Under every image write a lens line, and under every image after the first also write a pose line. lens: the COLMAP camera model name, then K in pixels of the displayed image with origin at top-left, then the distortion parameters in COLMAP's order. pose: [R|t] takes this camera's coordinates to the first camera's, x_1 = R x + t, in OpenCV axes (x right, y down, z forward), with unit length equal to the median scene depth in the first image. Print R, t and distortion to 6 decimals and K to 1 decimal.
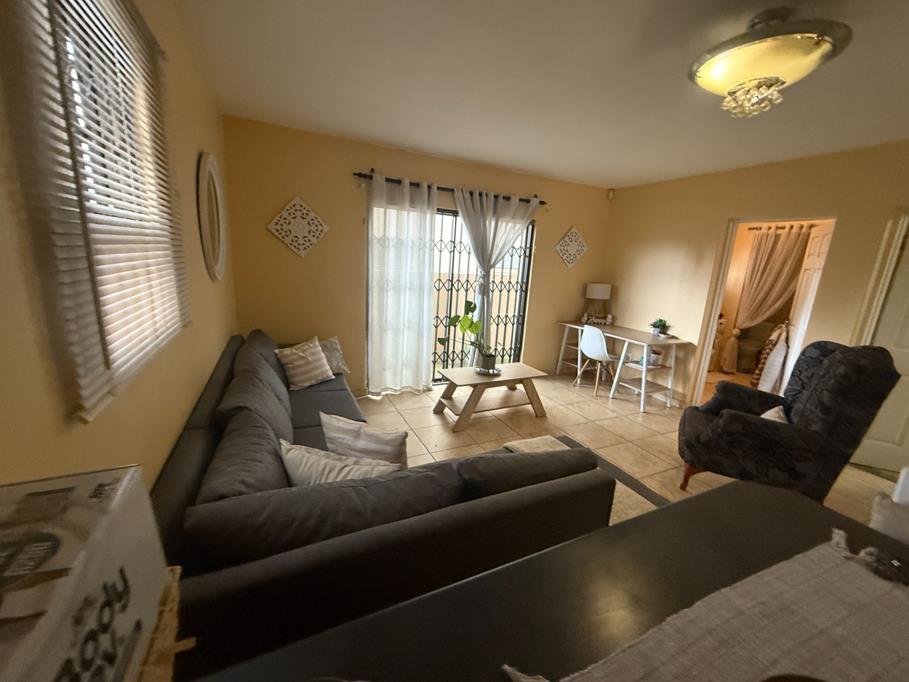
lens RADIAL K [[362.8, 0, 453.4], [0, 362.8, 338.8], [0, 0, 1]] dist [-0.001191, -0.000180]
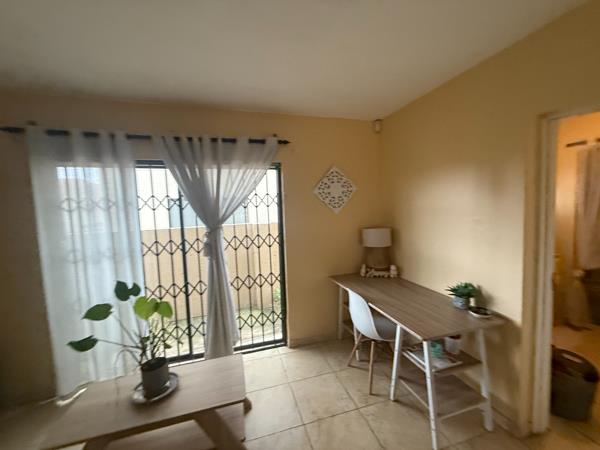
lens RADIAL K [[239.5, 0, 299.2], [0, 239.5, 223.6], [0, 0, 1]] dist [-0.001191, -0.000180]
pose [[0.983788, -0.080715, -0.160141, 0.366993], [0.055653, 0.986309, -0.155233, -0.100276], [0.170479, 0.143805, 0.974811, 0.500497]]
